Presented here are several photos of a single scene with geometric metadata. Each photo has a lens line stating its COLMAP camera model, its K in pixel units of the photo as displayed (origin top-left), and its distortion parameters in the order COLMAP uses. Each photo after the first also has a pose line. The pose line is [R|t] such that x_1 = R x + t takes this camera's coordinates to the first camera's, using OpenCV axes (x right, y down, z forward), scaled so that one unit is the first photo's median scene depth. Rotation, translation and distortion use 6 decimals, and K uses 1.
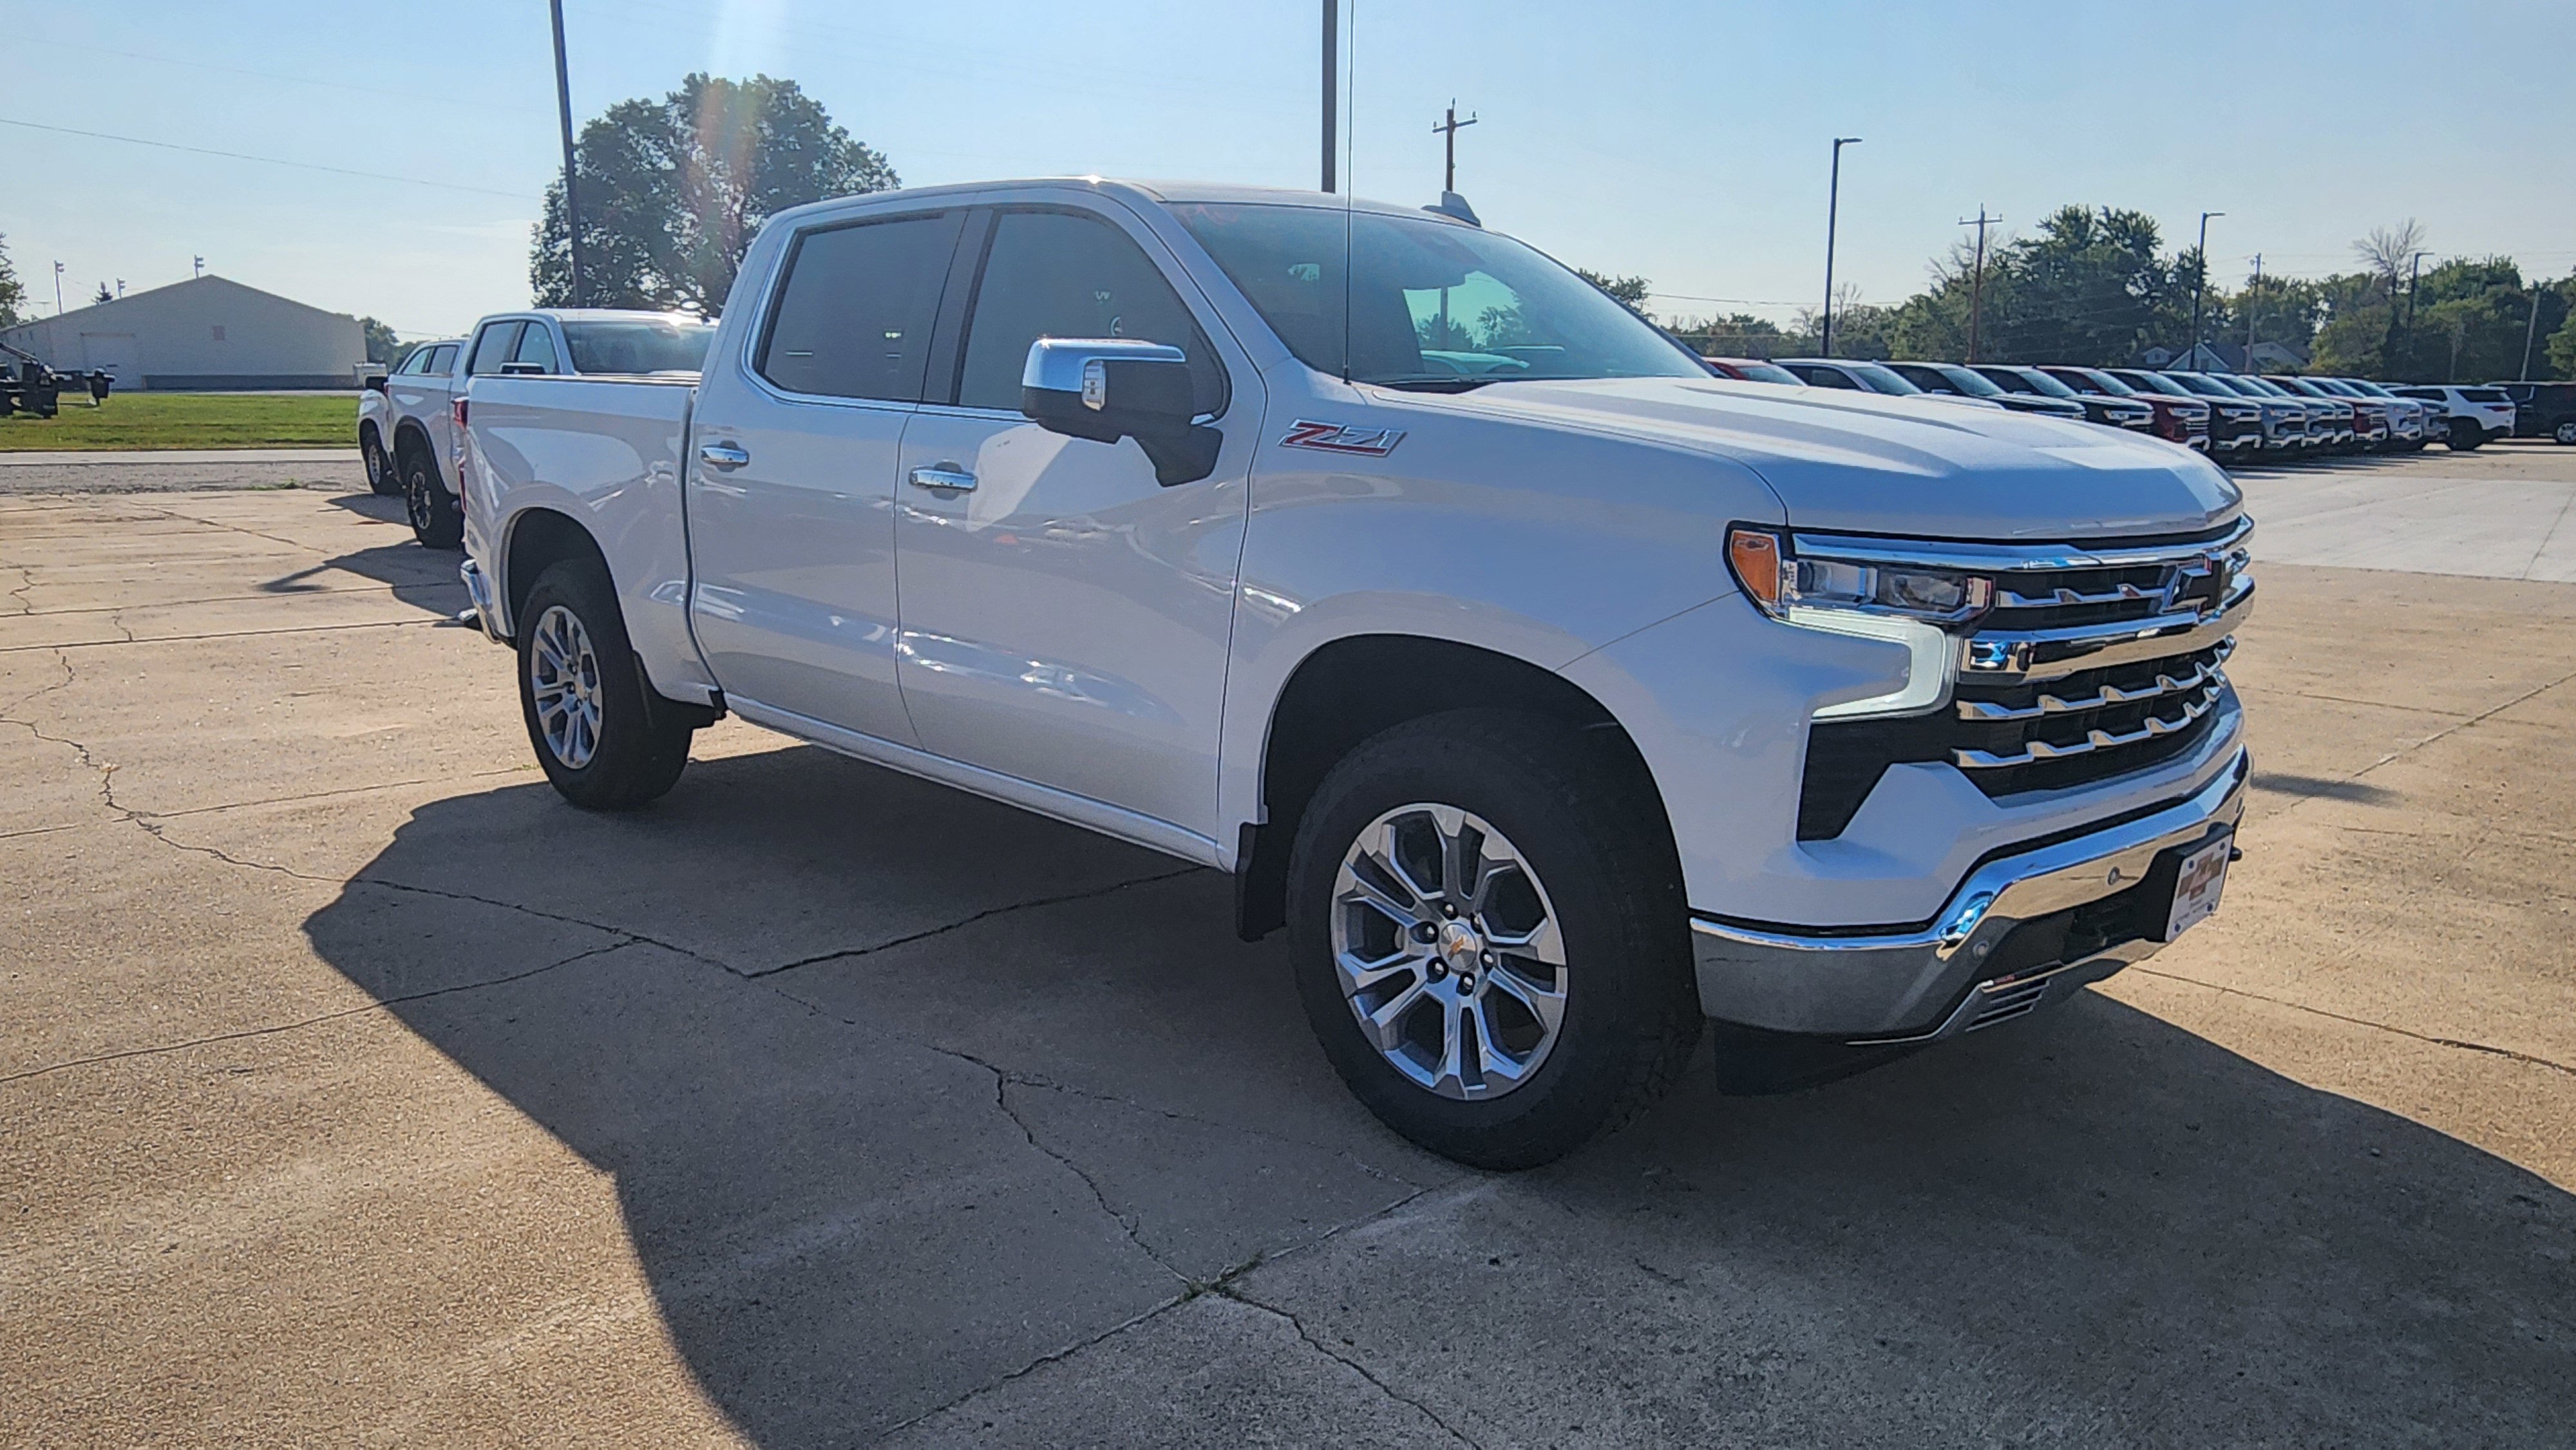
lens RADIAL K [[1749.3, 0, 1288.0], [0, 1749.3, 725.0], [0, 0, 1]] dist [0.002639, -0.000998]
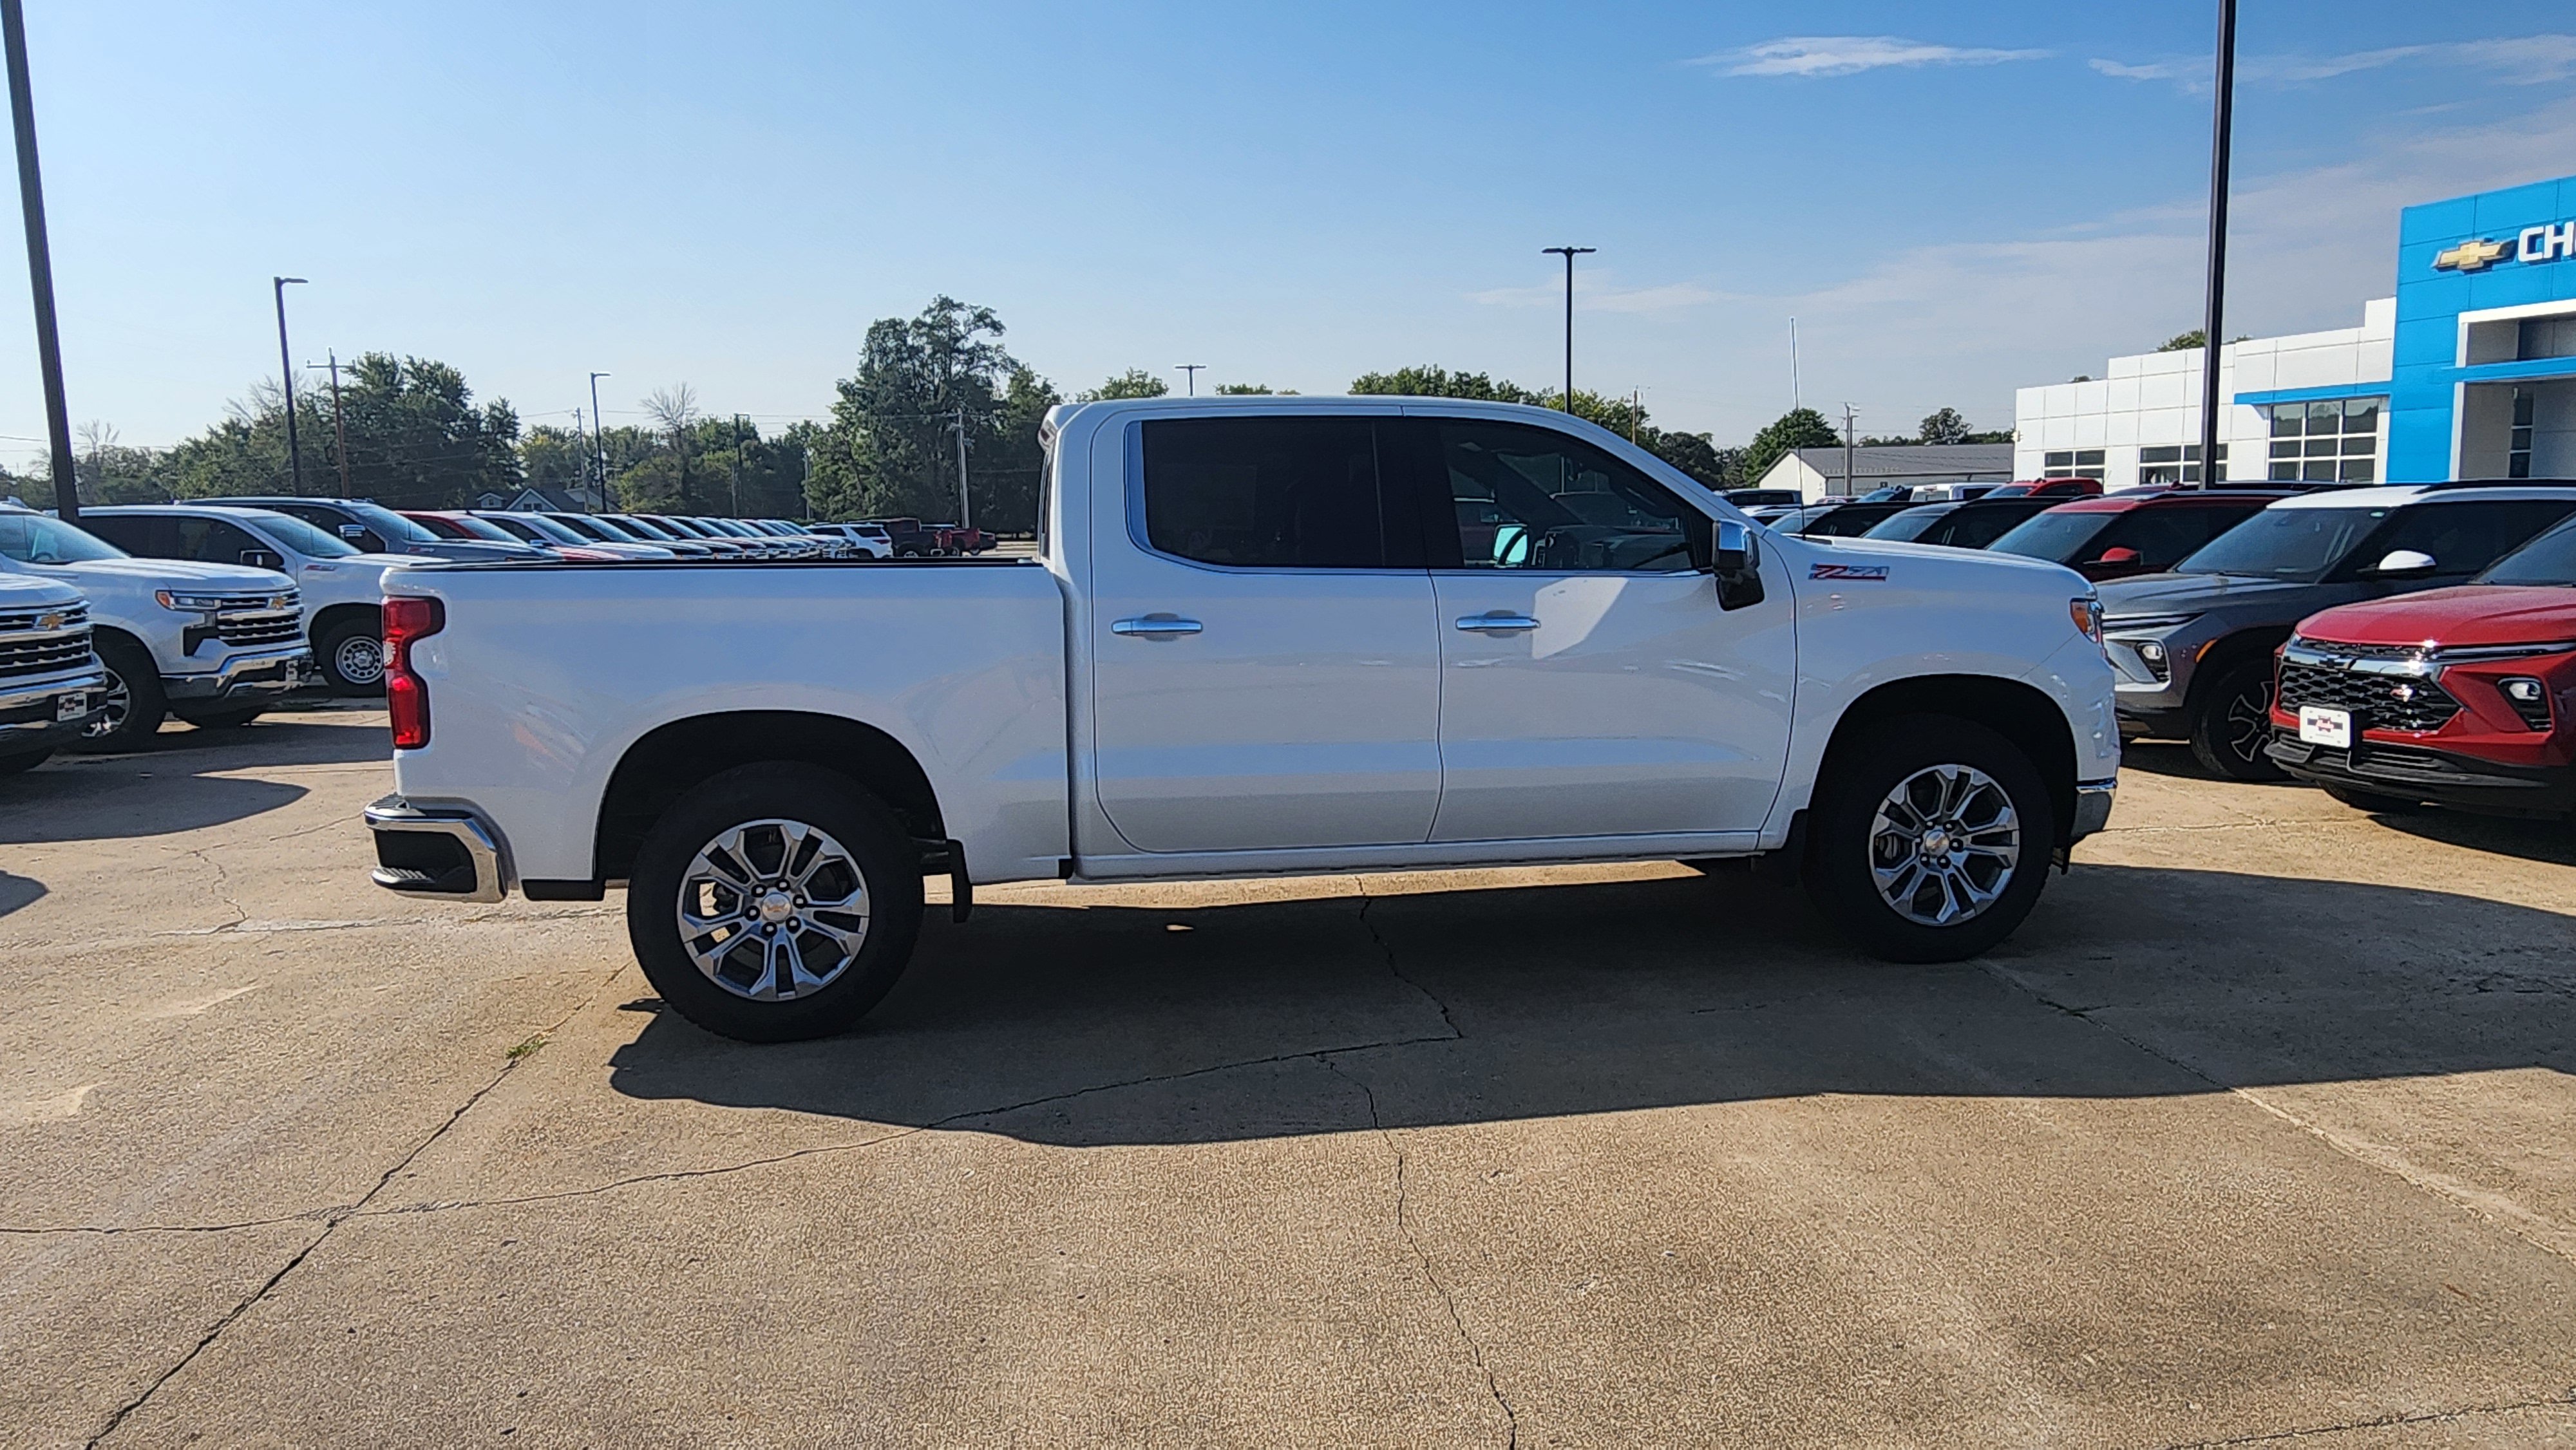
lens RADIAL K [[1785.7, 0, 1288.0], [0, 1785.7, 725.0], [0, 0, 1]] dist [0.003214, -0.004832]
pose [[0.556756, -0.112998, 0.822955, -0.140478], [0.179312, 0.983696, 0.013759, -0.011111], [-0.811092, 0.139906, 0.567941, 0.037214]]
